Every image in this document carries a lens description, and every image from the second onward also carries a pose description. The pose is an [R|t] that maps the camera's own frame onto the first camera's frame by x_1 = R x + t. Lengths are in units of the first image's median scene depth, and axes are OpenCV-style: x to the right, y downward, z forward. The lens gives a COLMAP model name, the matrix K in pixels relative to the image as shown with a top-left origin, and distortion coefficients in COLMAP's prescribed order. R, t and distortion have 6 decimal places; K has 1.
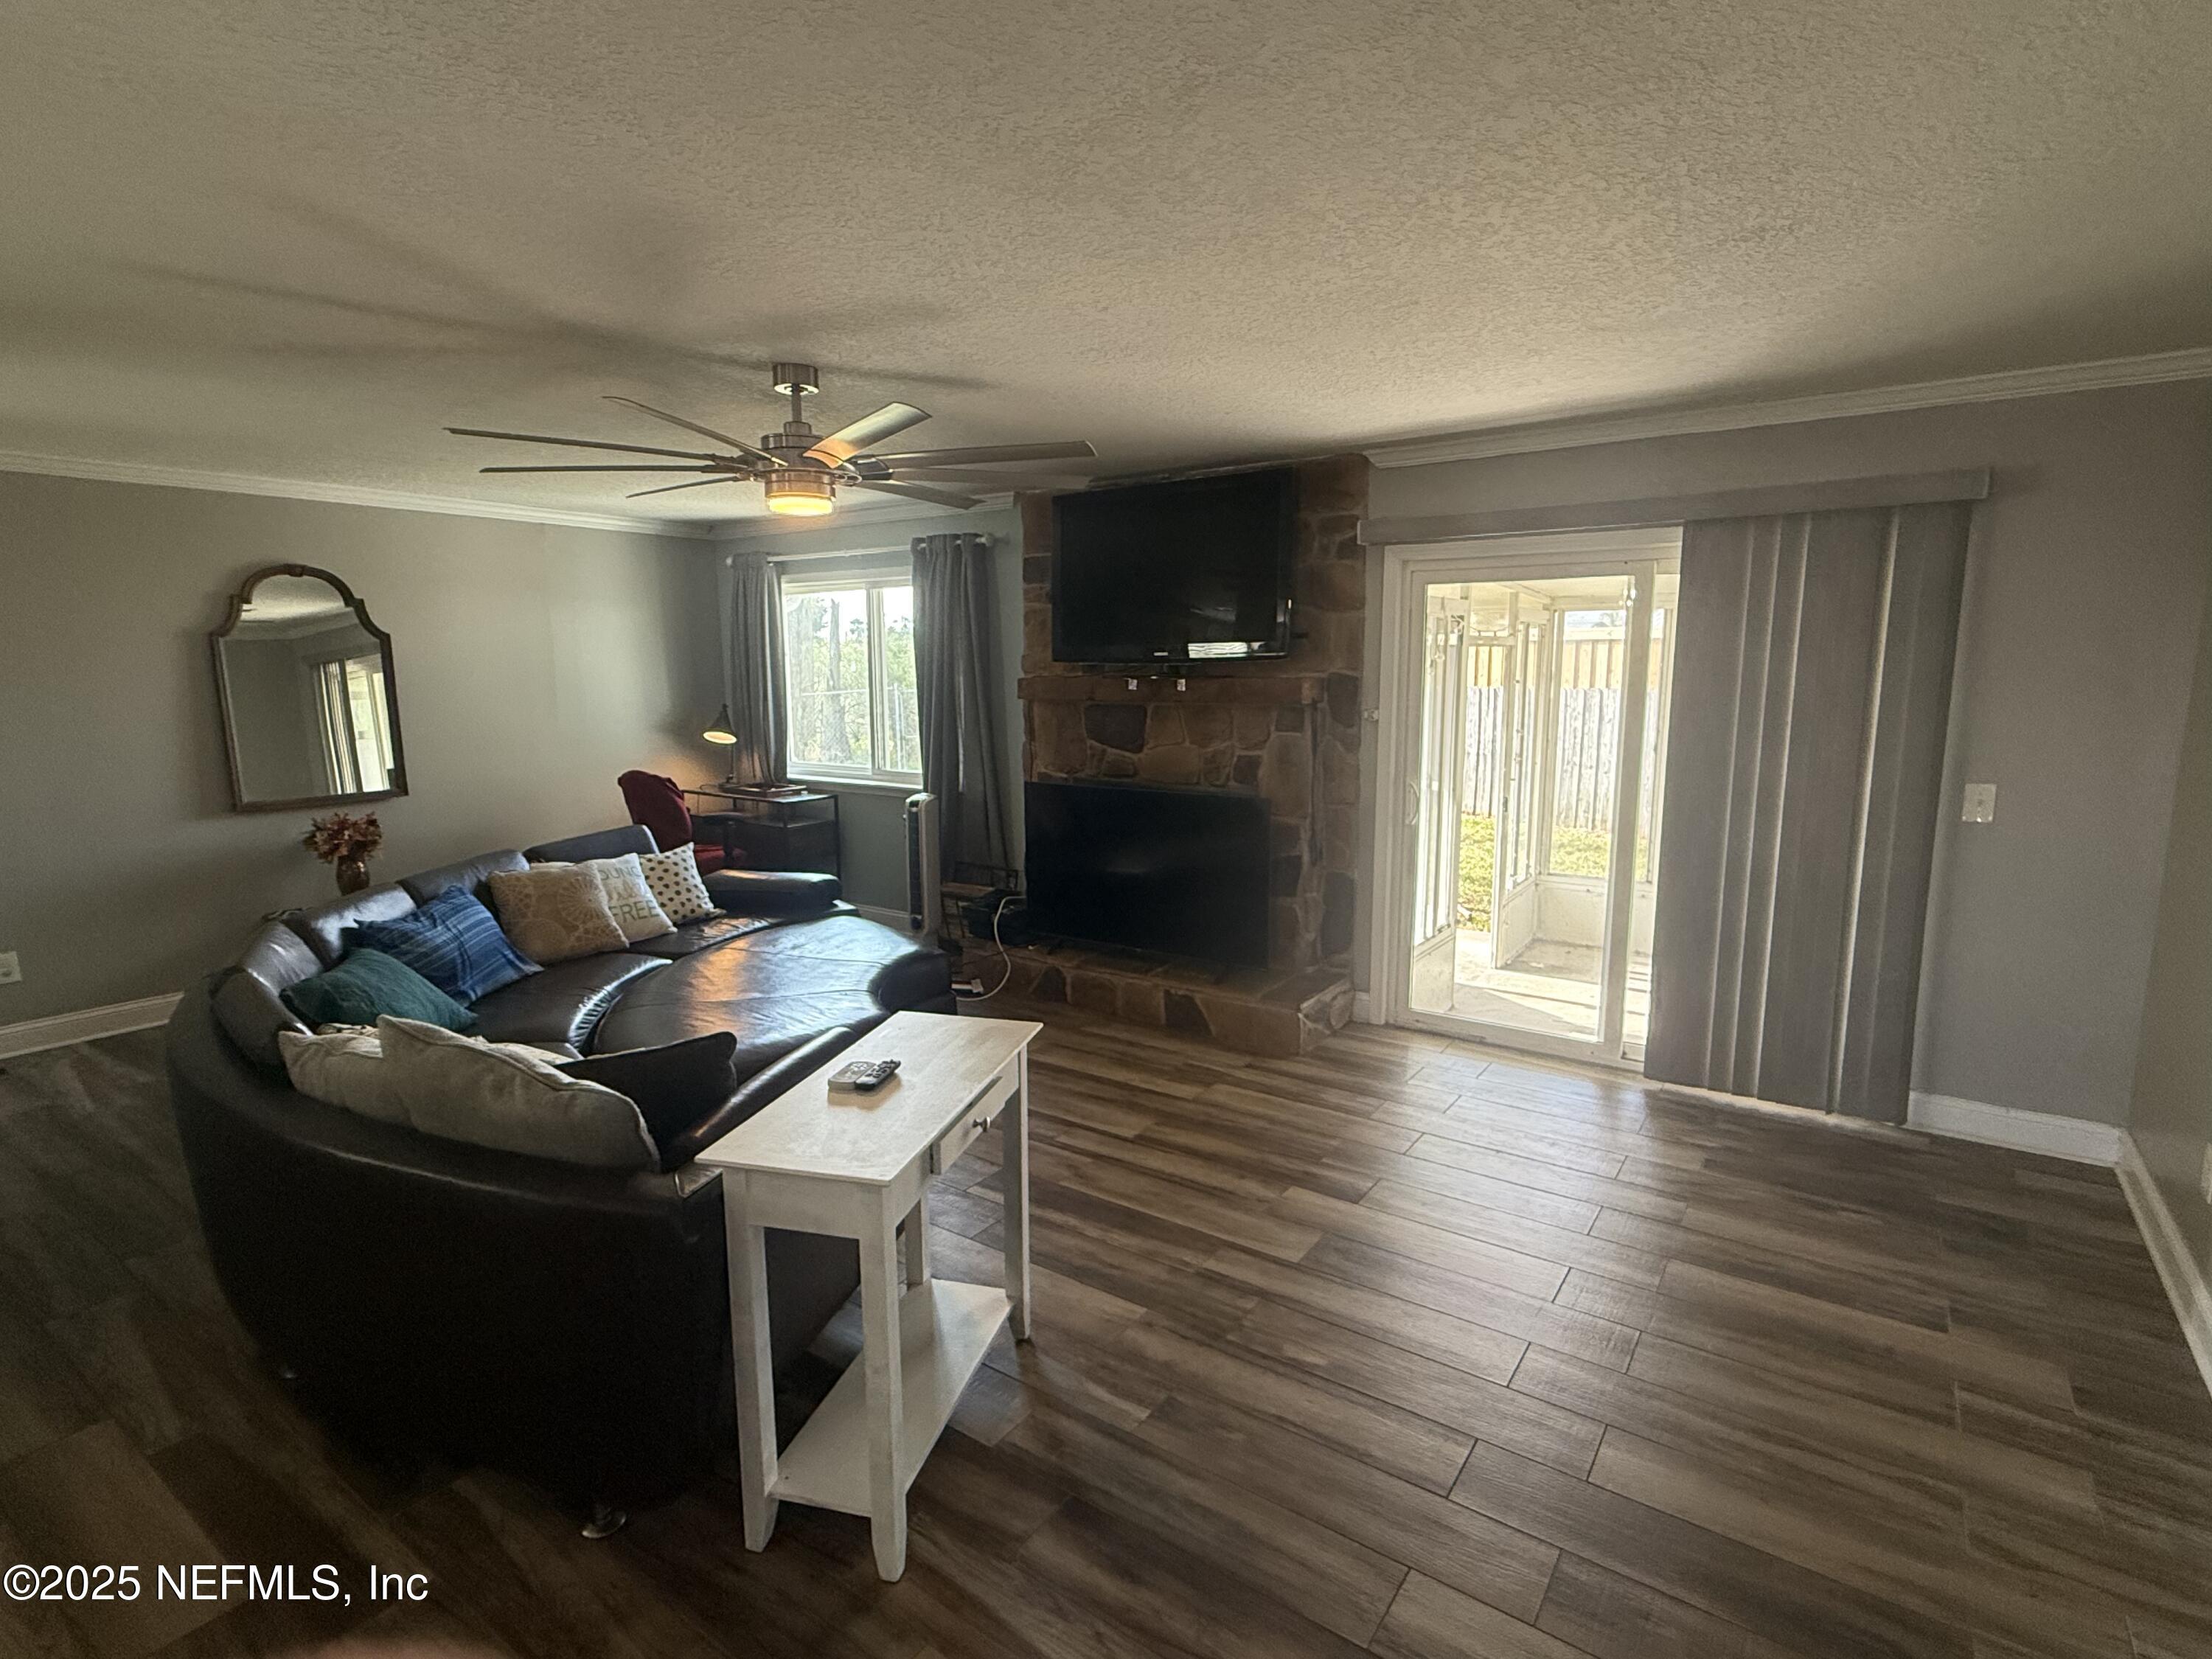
lens RADIAL K [[1089.0, 0, 1104.1], [0, 1089.0, 831.4], [0, 0, 1]] dist [0.002727, 0.001905]
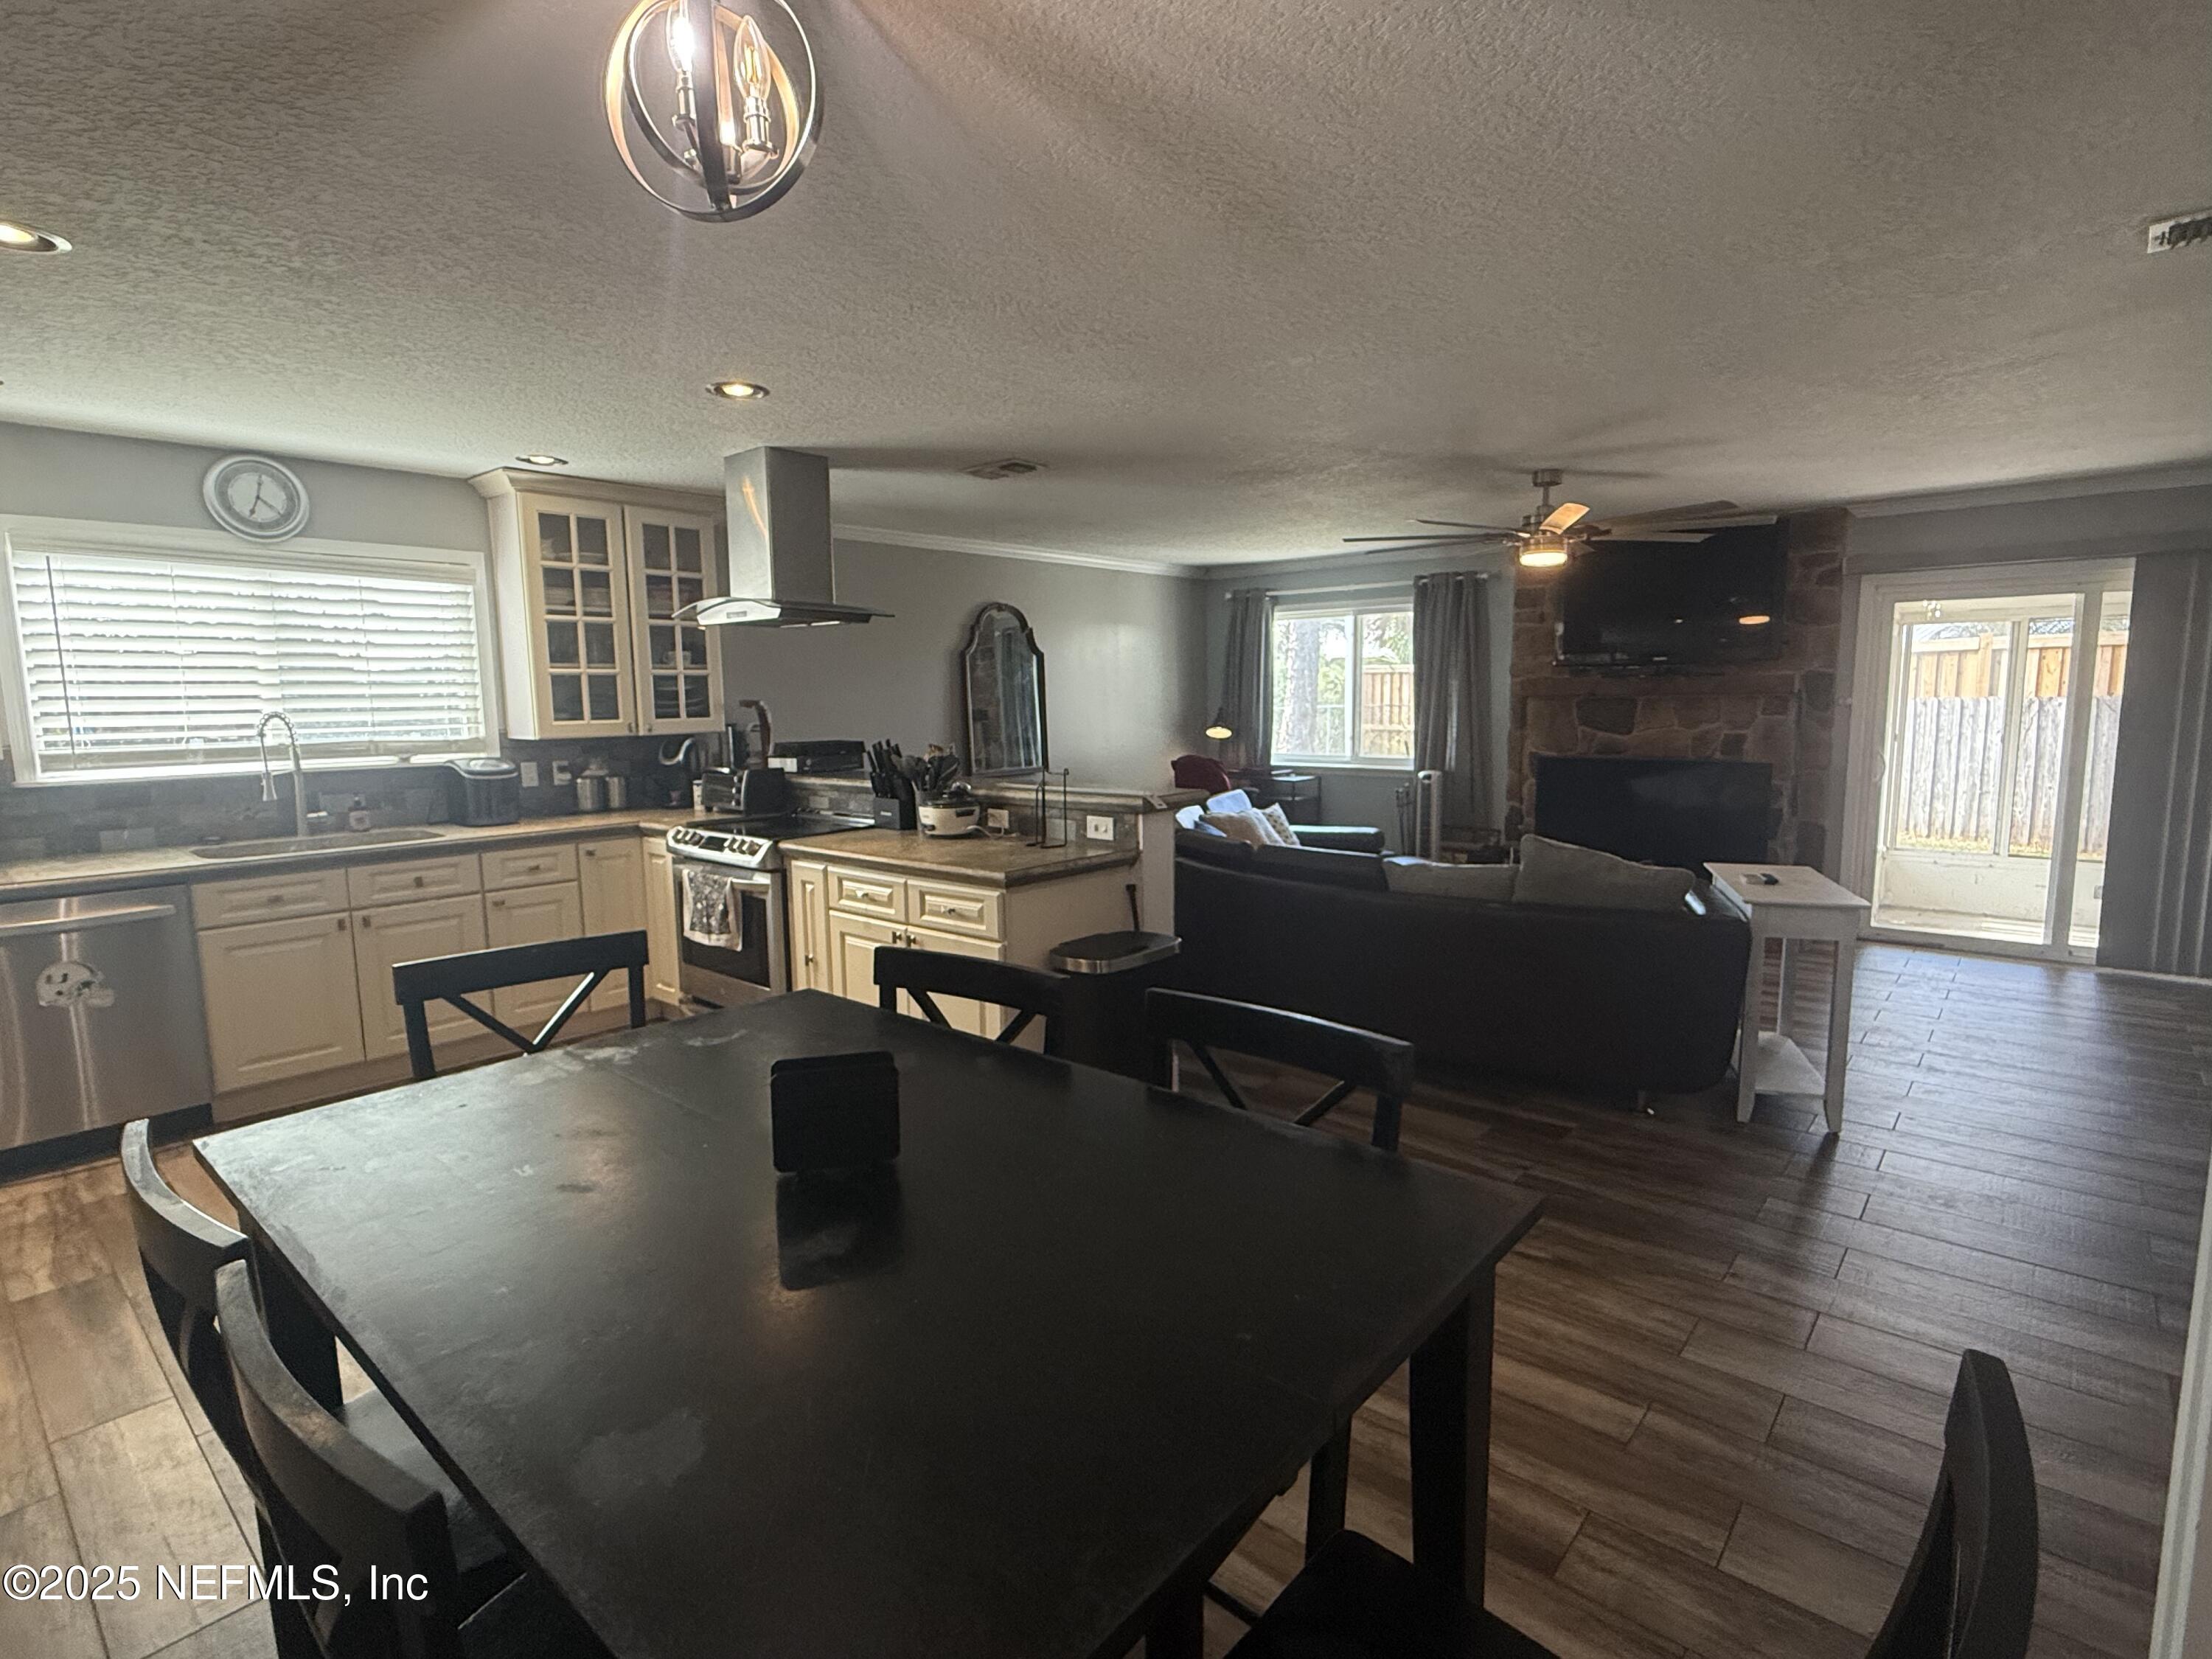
lens RADIAL K [[1089.0, 0, 1108.2], [0, 1089.0, 825.6], [0, 0, 1]] dist [0.002727, 0.001905]
pose [[0.994705, 0.003880, -0.102700, -0.506974], [-0.007174, 0.999471, -0.031716, 0.093143], [0.102523, 0.032285, 0.994207, -0.408985]]
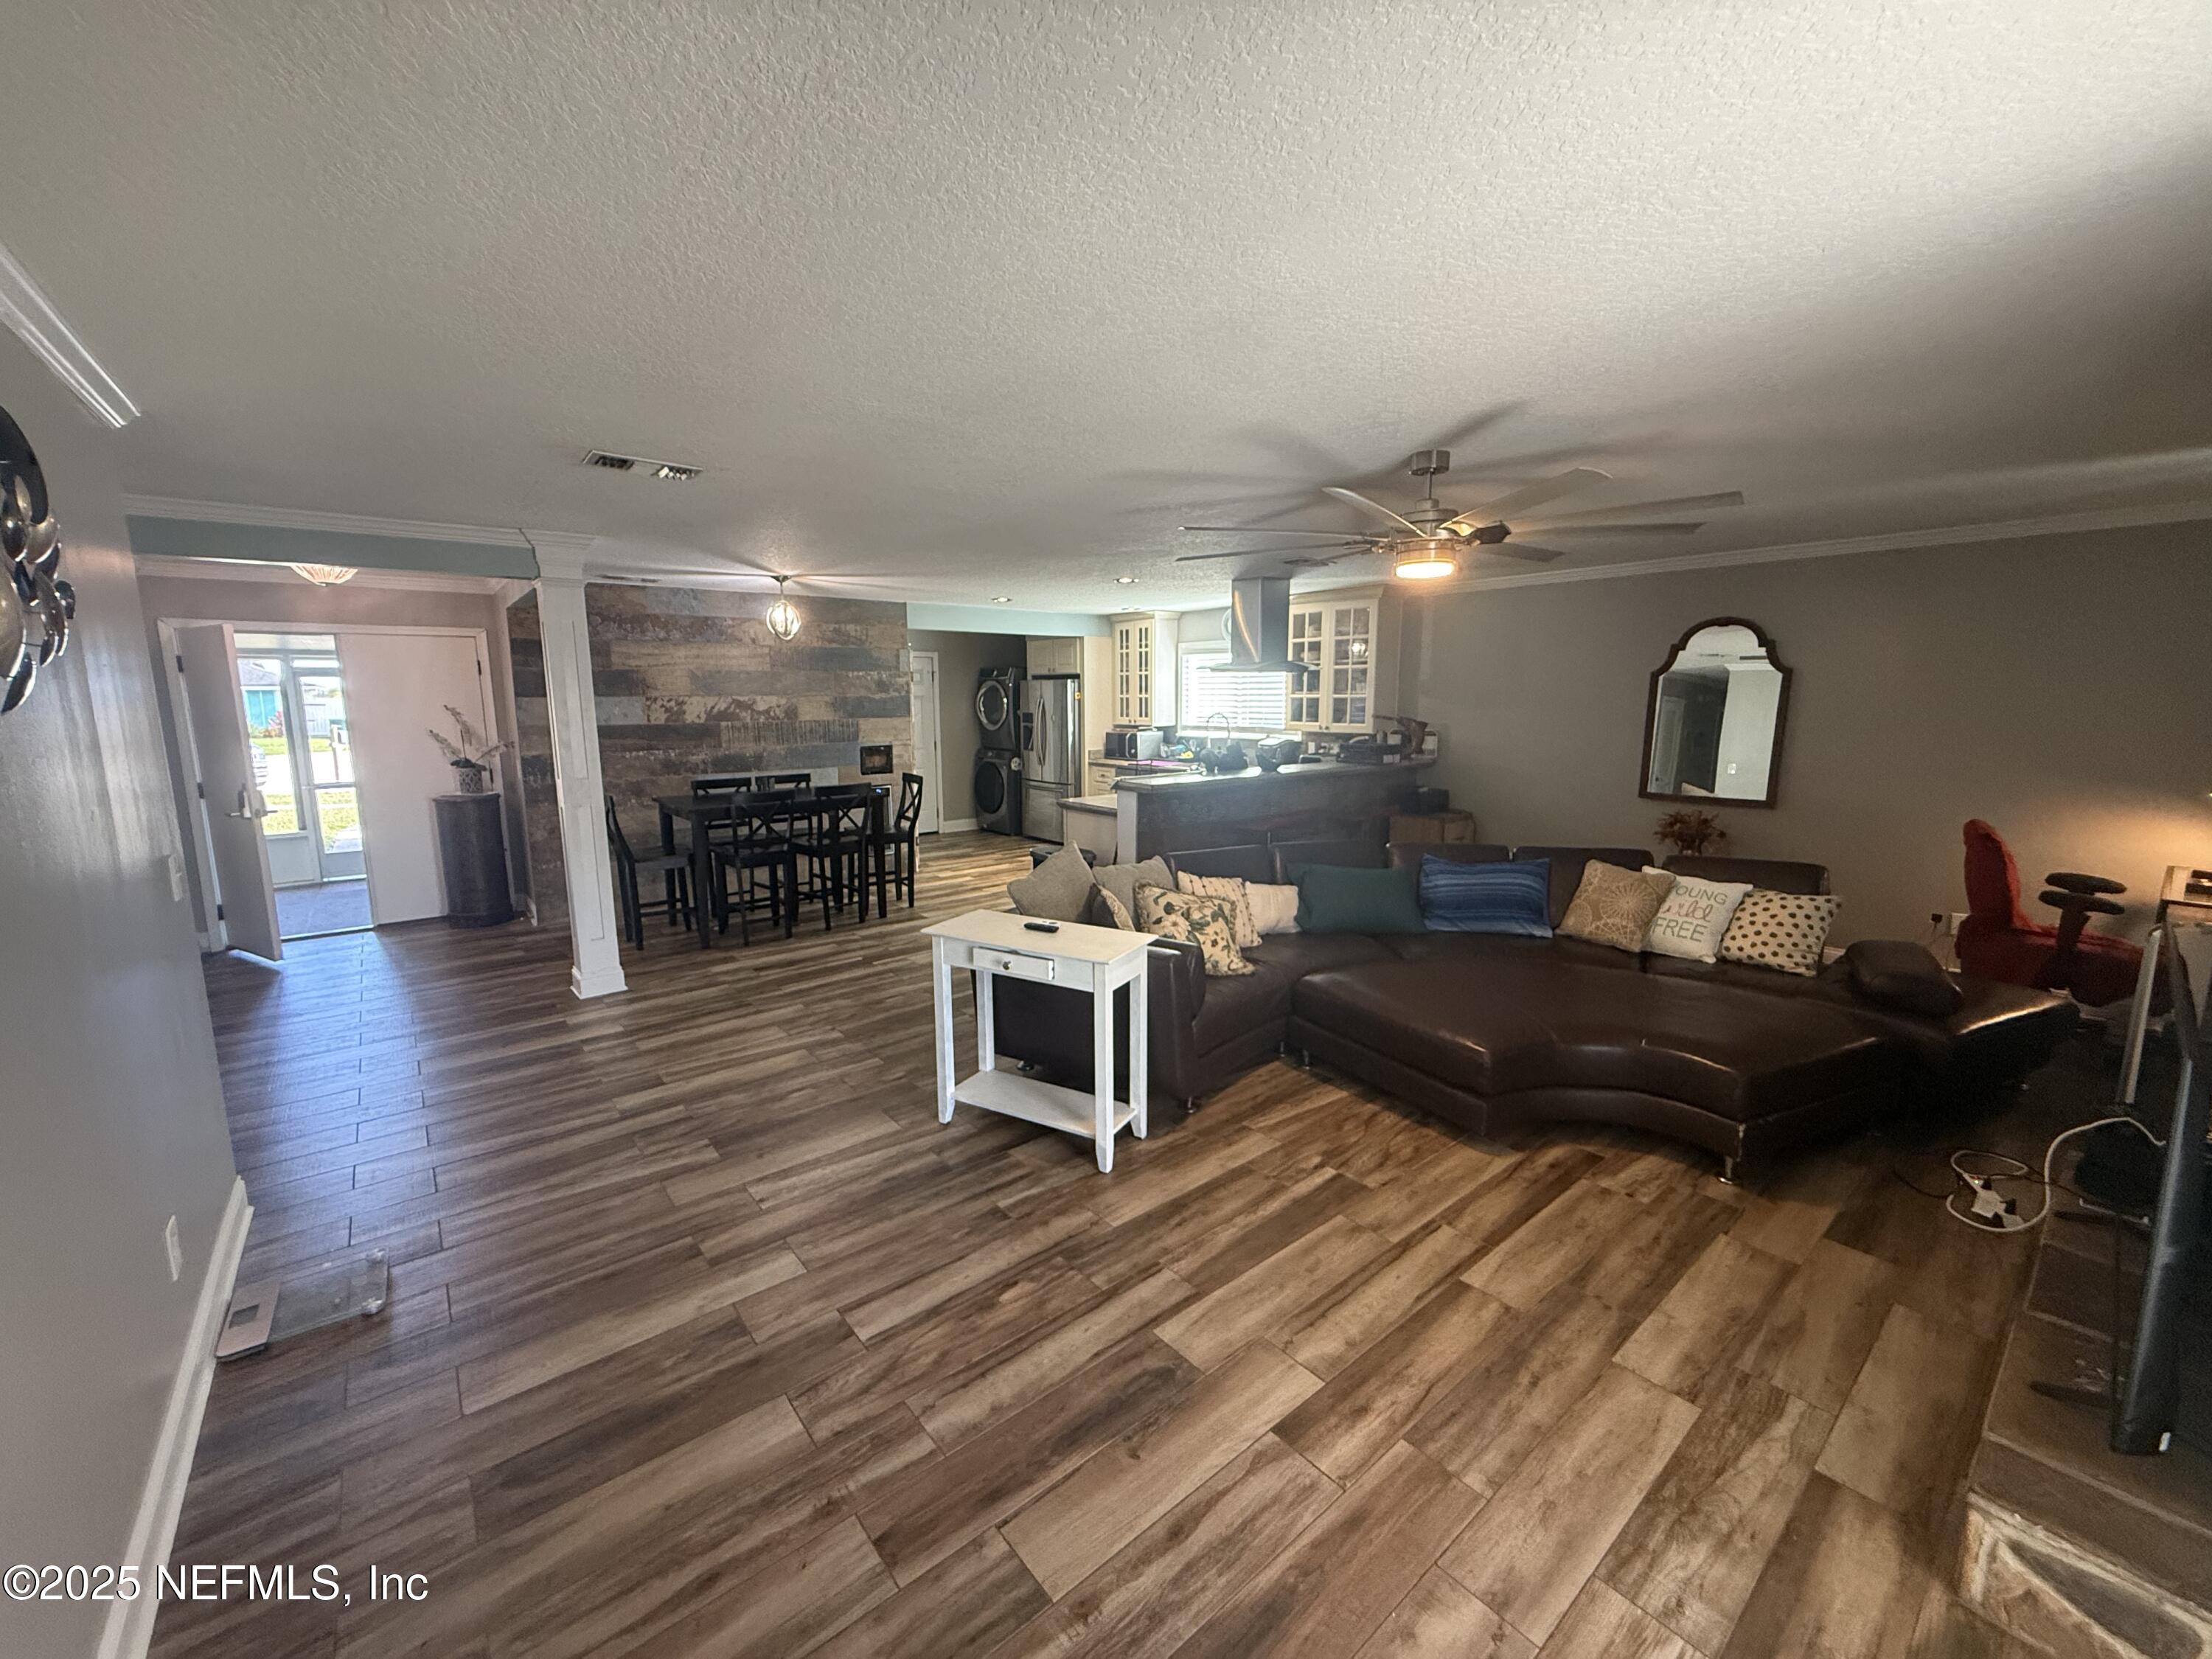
lens RADIAL K [[881.0, 0, 1109.1], [0, 881.0, 833.8], [0, 0, 1]] dist [-0.001011, 0.000072]
pose [[-0.264749, 0.154219, -0.951906, 0.532305], [-0.146112, 0.969317, 0.197677, -0.106949], [0.953184, 0.191420, -0.234093, 0.664215]]
